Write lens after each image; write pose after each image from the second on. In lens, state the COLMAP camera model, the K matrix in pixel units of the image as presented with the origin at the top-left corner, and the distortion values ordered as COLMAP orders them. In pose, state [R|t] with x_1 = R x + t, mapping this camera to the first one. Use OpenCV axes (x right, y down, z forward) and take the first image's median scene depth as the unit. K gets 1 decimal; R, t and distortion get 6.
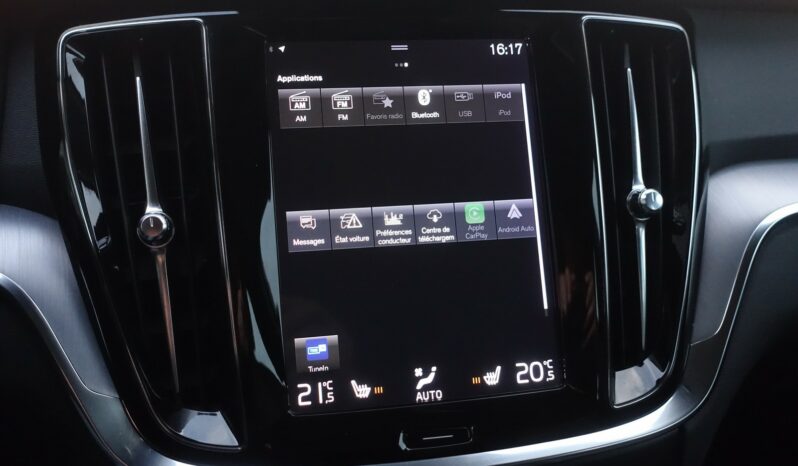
lens RADIAL K [[690.1, 0, 397.2], [0, 690.1, 233.1], [0, 0, 1]] dist [-0.067181, -0.006768]
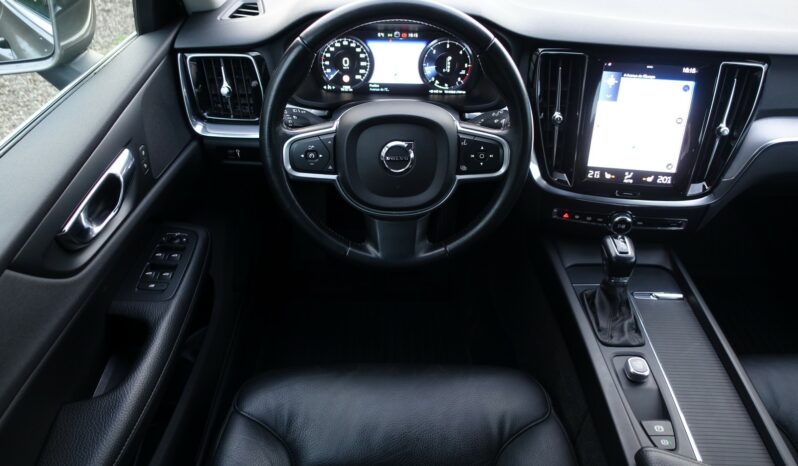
lens RADIAL K [[551.2, 0, 398.2], [0, 551.2, 232.3], [0, 0, 1]] dist [-0.004696, -0.001469]
pose [[0.956577, 0.207495, -0.204710, -0.411716], [-0.096292, 0.887840, 0.449964, -0.620189], [0.275115, -0.410713, 0.869268, -1.687647]]
